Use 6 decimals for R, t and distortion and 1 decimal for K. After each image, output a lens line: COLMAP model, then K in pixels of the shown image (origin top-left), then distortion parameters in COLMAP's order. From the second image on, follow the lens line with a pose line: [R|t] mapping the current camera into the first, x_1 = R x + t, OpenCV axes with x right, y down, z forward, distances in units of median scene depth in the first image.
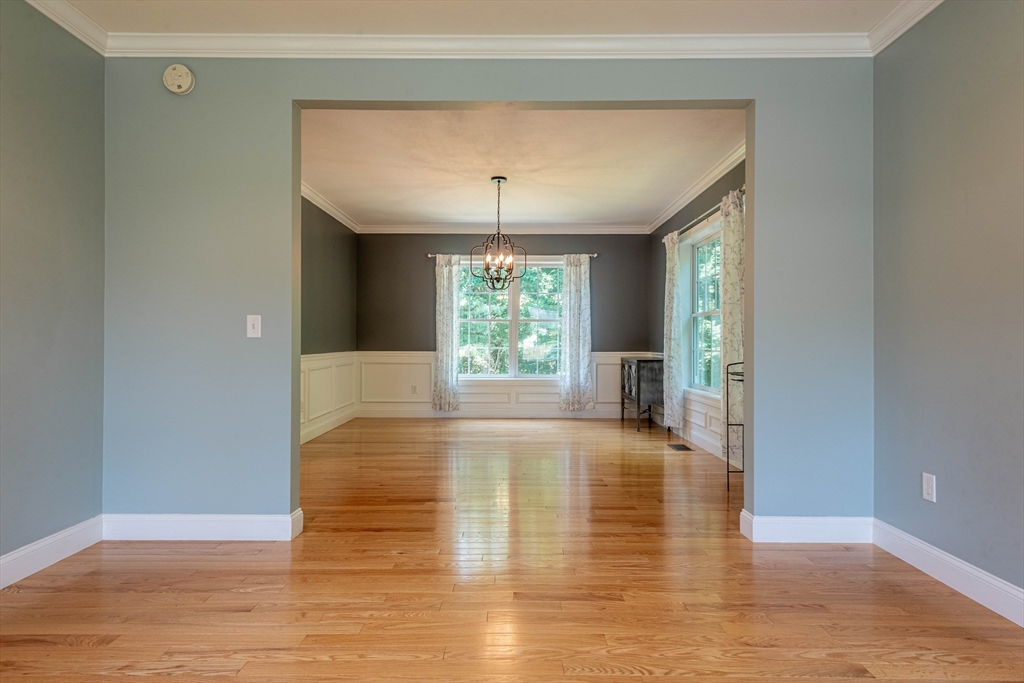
lens RADIAL K [[555.8, 0, 512.0], [0, 555.8, 341.5], [0, 0, 1]] dist [0.002188, 0.000005]
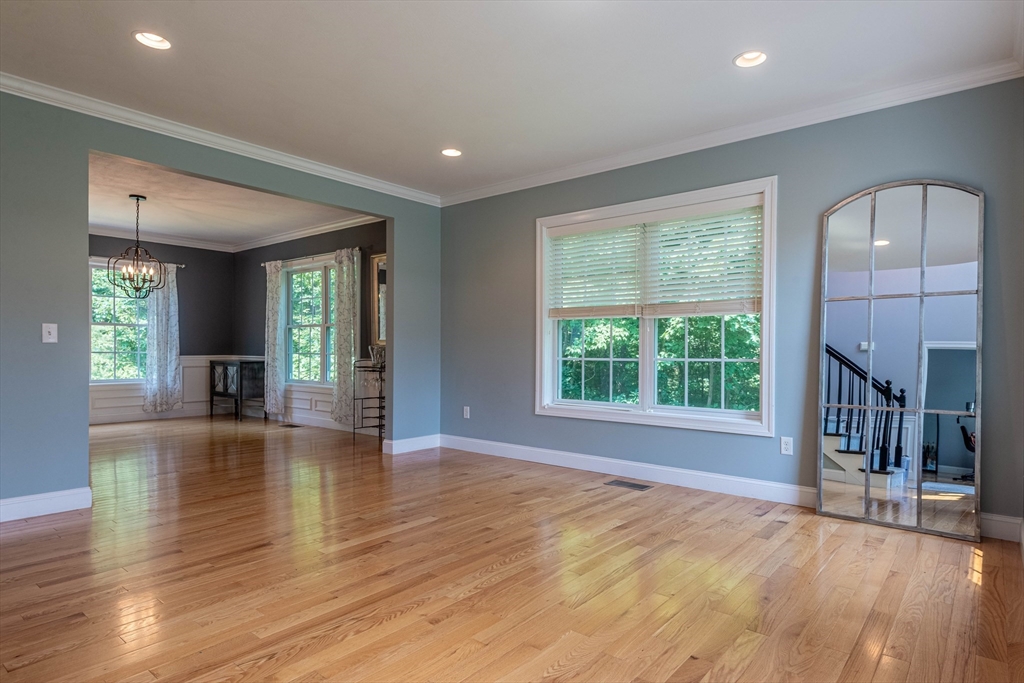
lens RADIAL K [[571.0, 0, 511.8], [0, 571.0, 354.1], [0, 0, 1]] dist [0.003186, 0.000441]
pose [[0.637523, -0.005219, 0.770414, -0.305009], [-0.006092, 0.999912, 0.011815, -0.001231], [-0.770407, -0.012226, 0.637435, -0.205495]]
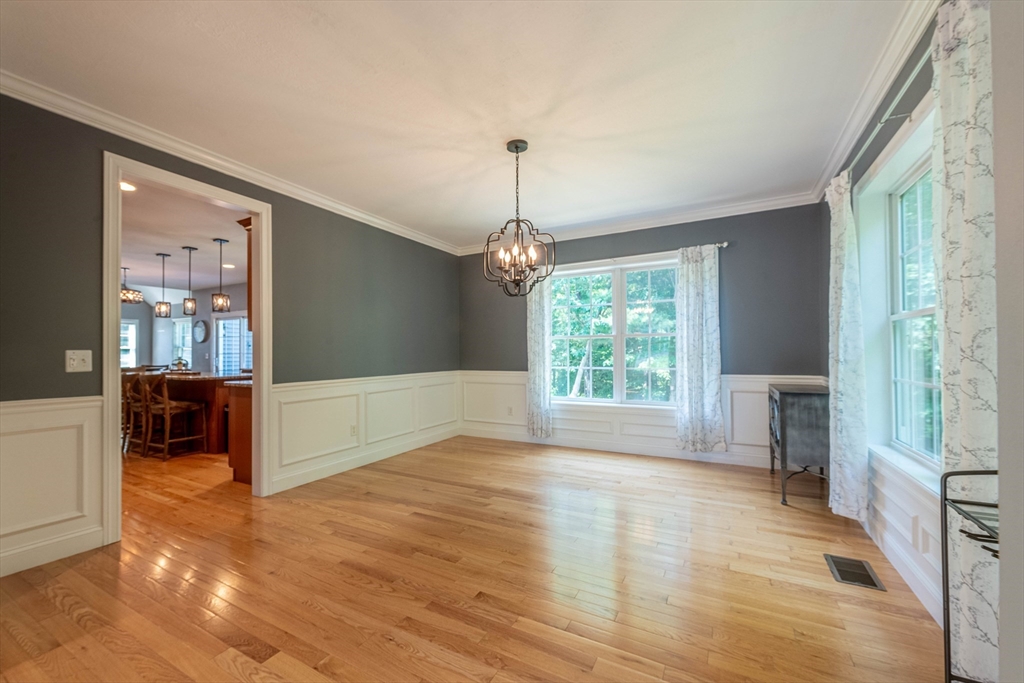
lens RADIAL K [[423.8, 0, 477.9], [0, 423.8, 349.2], [0, 0, 1]] dist [0.000475, -0.000184]
pose [[0.864031, -0.015418, -0.503202, 0.149710], [0.010809, 0.999869, -0.012075, -0.012402], [0.503322, 0.004994, 0.864084, 0.352822]]
